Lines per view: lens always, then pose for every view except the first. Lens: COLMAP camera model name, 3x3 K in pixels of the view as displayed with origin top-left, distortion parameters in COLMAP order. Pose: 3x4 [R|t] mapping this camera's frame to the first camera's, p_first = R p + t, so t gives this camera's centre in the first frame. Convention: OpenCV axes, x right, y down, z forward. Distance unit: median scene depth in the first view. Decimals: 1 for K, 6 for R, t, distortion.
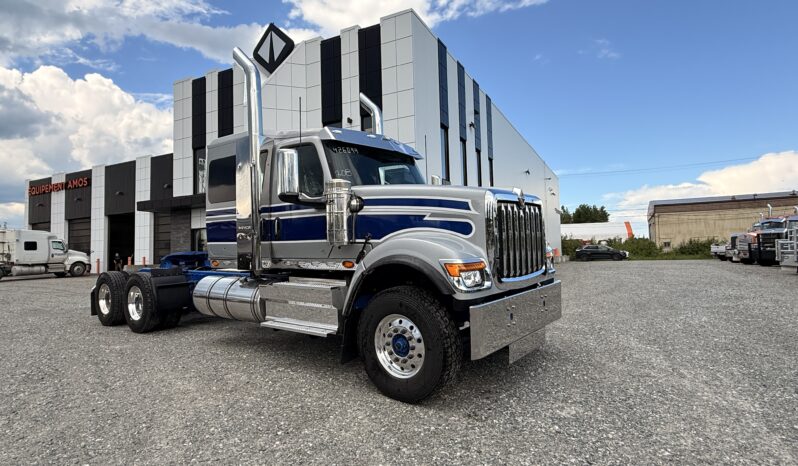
lens RADIAL K [[448.3, 0, 399.0], [0, 448.3, 233.0], [0, 0, 1]] dist [-0.002649, 0.000658]
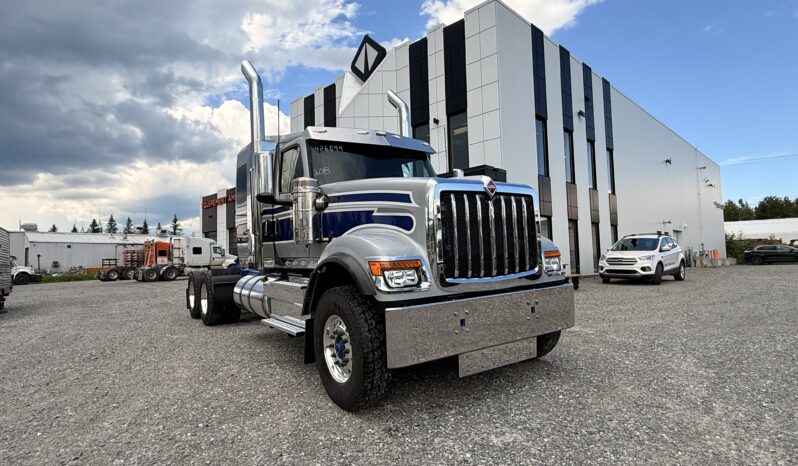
lens RADIAL K [[448.3, 0, 399.0], [0, 448.3, 233.0], [0, 0, 1]] dist [-0.002649, 0.000658]
pose [[0.952006, -0.019237, -0.305476, 0.363258], [0.016938, 0.999805, -0.010175, 0.016229], [0.305612, 0.004512, 0.952146, 0.114201]]
